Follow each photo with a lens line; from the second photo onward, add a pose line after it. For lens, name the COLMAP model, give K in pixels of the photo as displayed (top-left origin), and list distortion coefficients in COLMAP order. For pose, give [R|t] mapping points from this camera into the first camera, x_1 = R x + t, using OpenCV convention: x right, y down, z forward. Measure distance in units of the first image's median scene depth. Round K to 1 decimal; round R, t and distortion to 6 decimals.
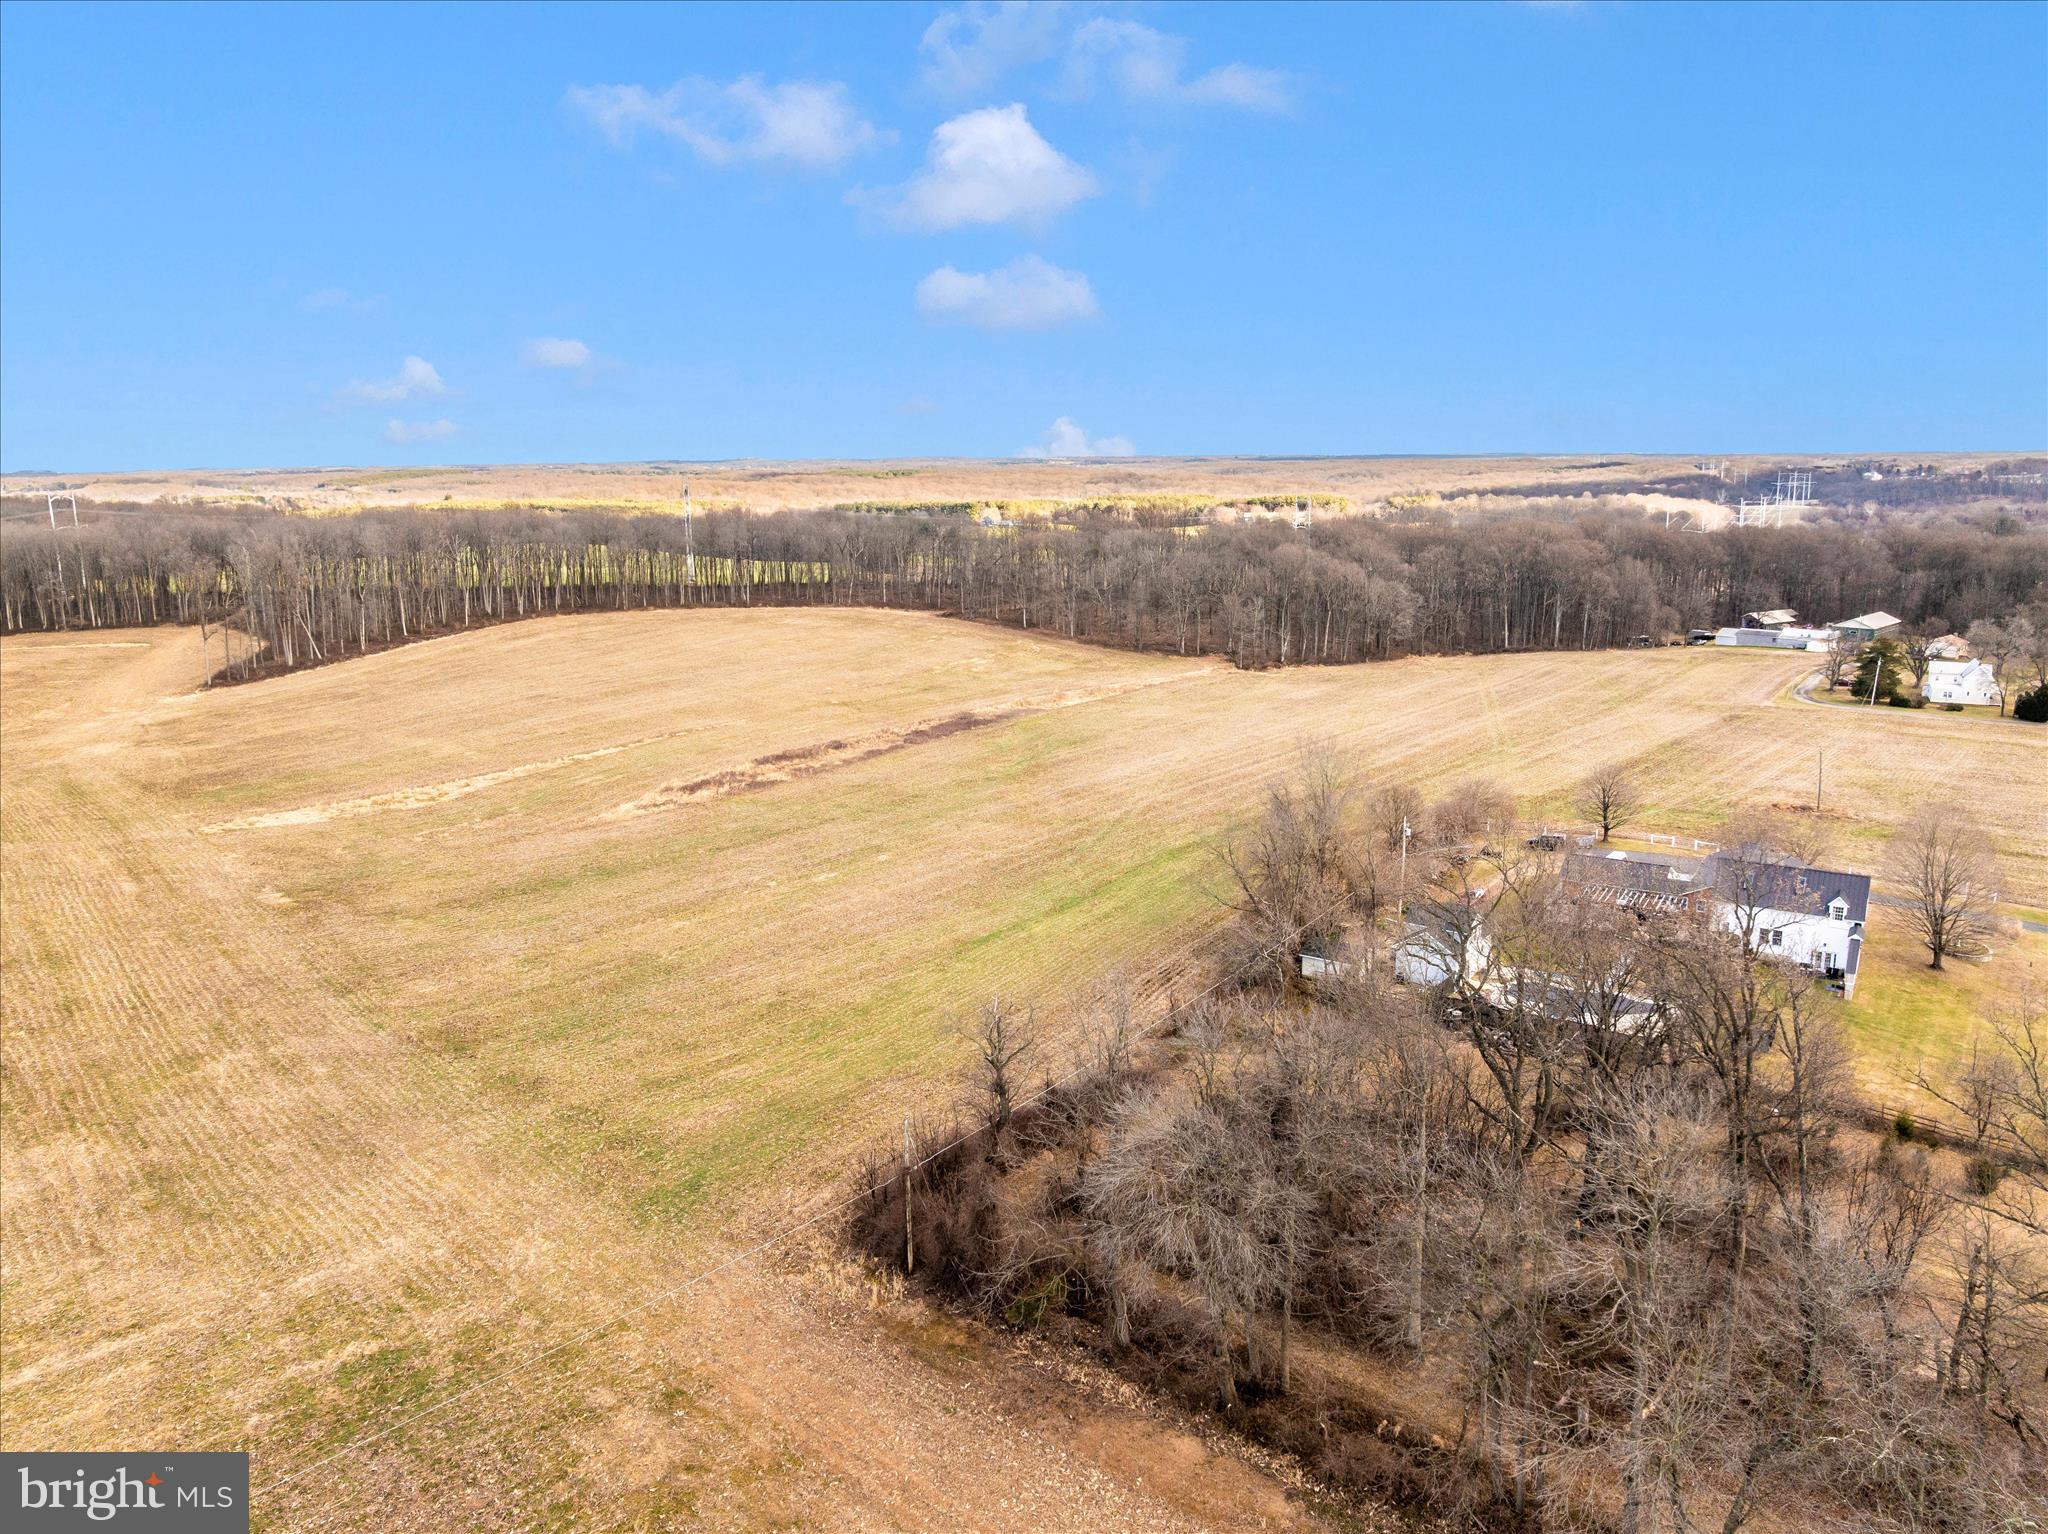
lens RADIAL K [[1450.3, 0, 1036.0], [0, 1450.3, 737.2], [0, 0, 1]] dist [-0.055584, 0.029257]
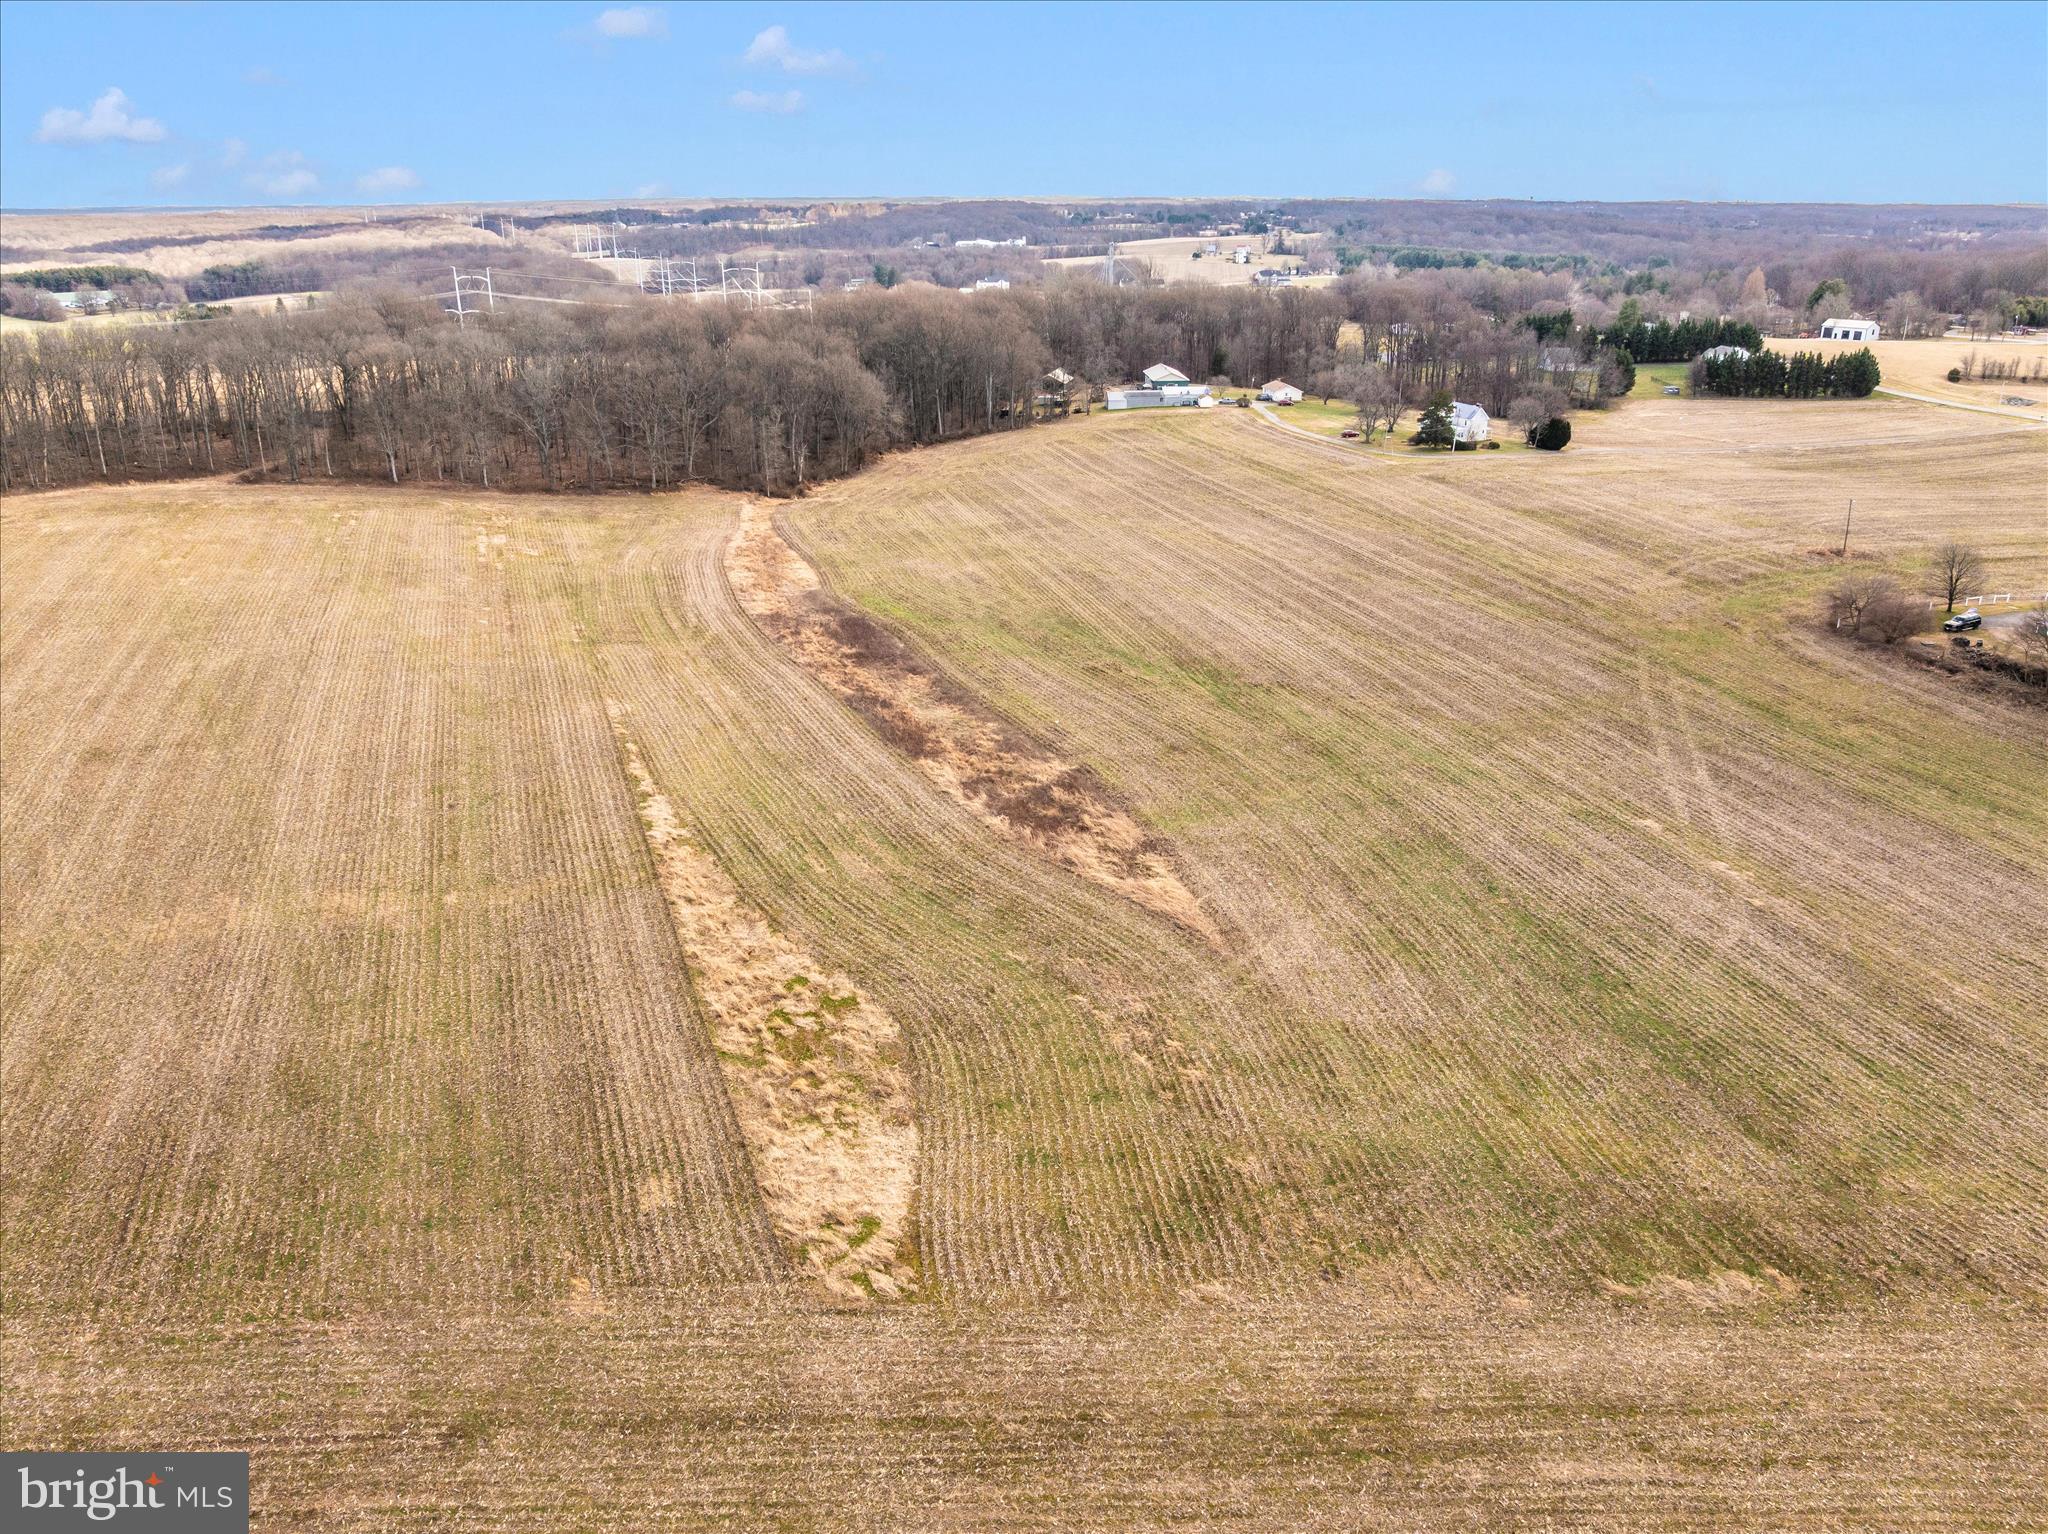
lens RADIAL K [[1444.9, 0, 1036.9], [0, 1444.9, 749.4], [0, 0, 1]] dist [-0.039673, -0.001579]
pose [[0.654901, -0.264235, 0.708014, -0.611039], [0.141066, 0.963157, 0.228972, -0.123565], [-0.742431, -0.050077, 0.668048, 0.549792]]
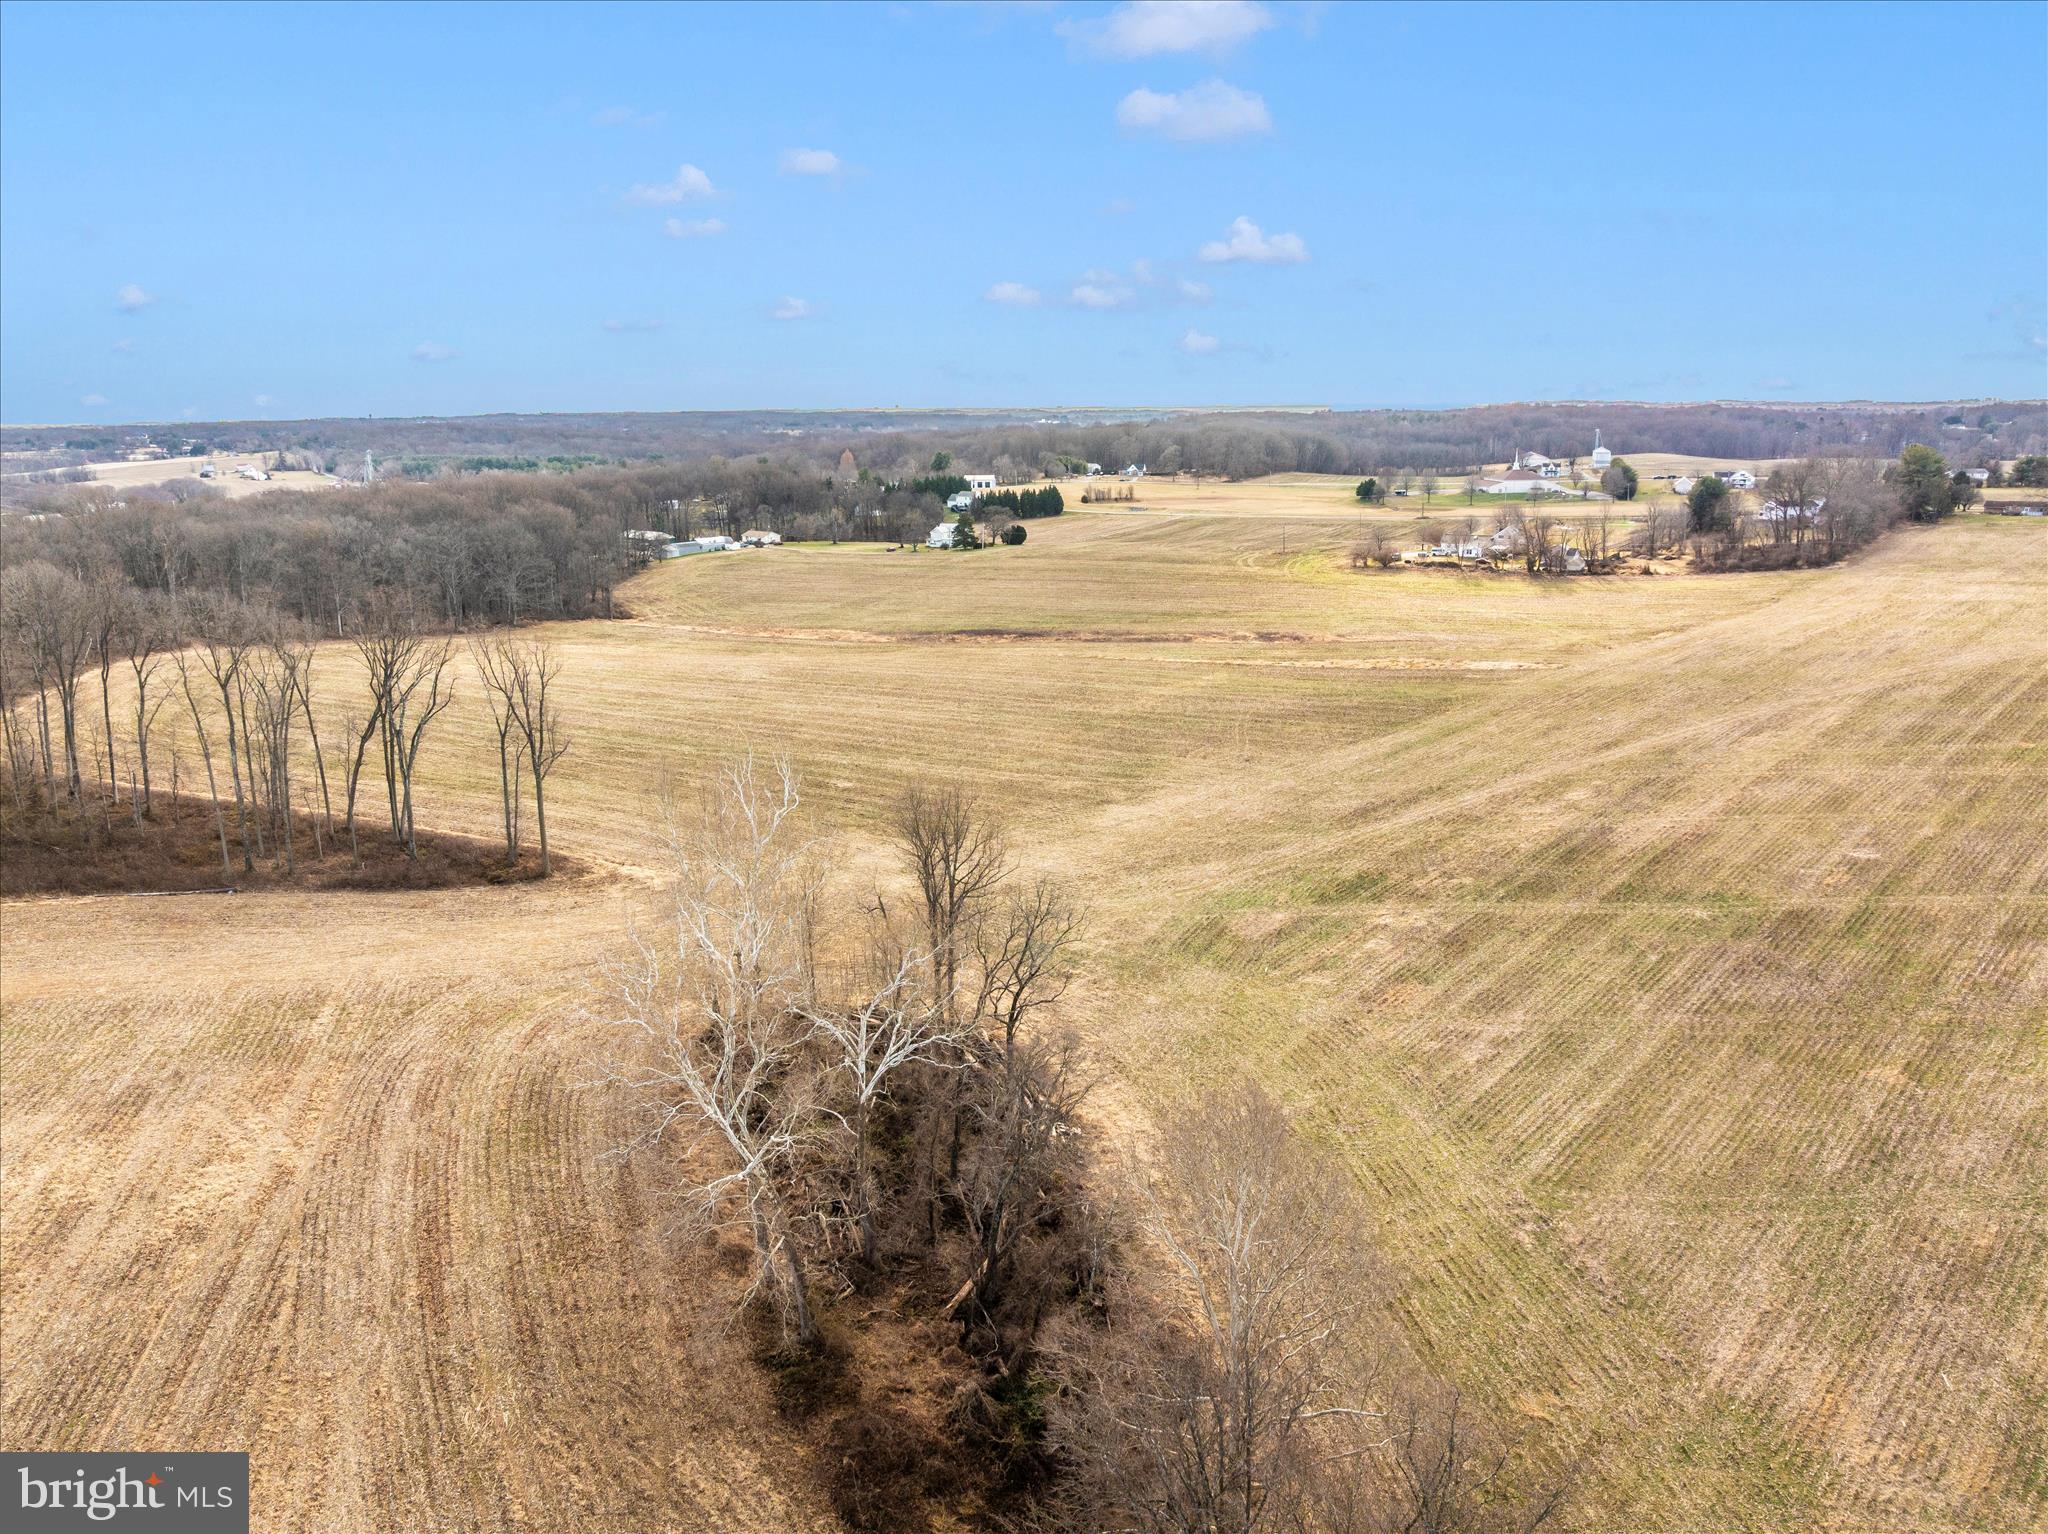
lens RADIAL K [[1450.3, 0, 1036.0], [0, 1450.3, 737.2], [0, 0, 1]] dist [-0.055584, 0.029257]
pose [[-0.050094, -0.214218, 0.975500, -1.509000], [0.204506, 0.953831, 0.219962, -0.220299], [-0.977583, 0.210515, -0.003972, 1.175290]]
